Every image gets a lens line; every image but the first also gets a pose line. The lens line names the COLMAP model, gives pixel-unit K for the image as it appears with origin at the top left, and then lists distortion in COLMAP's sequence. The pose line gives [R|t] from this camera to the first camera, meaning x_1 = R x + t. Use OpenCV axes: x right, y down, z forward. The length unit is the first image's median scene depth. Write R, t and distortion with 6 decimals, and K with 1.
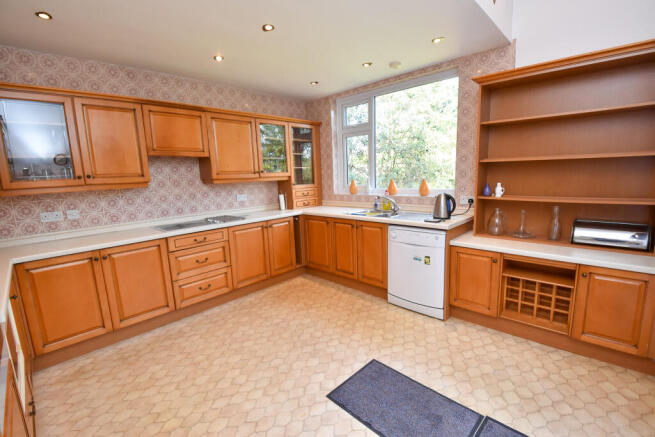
lens RADIAL K [[290.5, 0, 331.8], [0, 290.5, 217.5], [0, 0, 1]] dist [-0.012983, -0.002264]
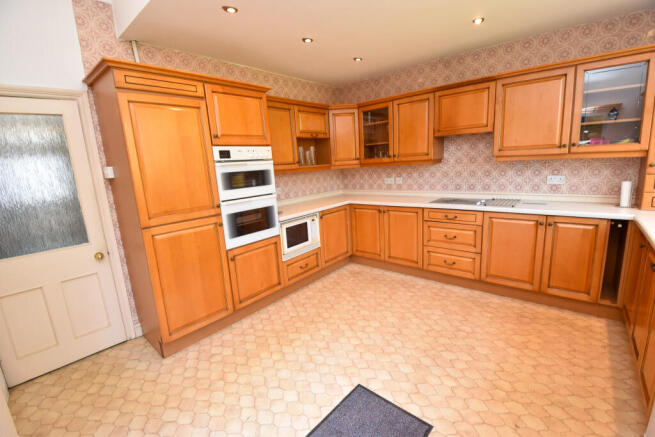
lens RADIAL K [[290.5, 0, 331.5], [0, 290.5, 220.0], [0, 0, 1]] dist [-0.012983, -0.002264]
pose [[0.040572, 0.231105, -0.972083, 0.517995], [-0.095514, 0.969325, 0.226463, -0.103107], [0.994601, 0.083659, 0.061401, 0.491007]]
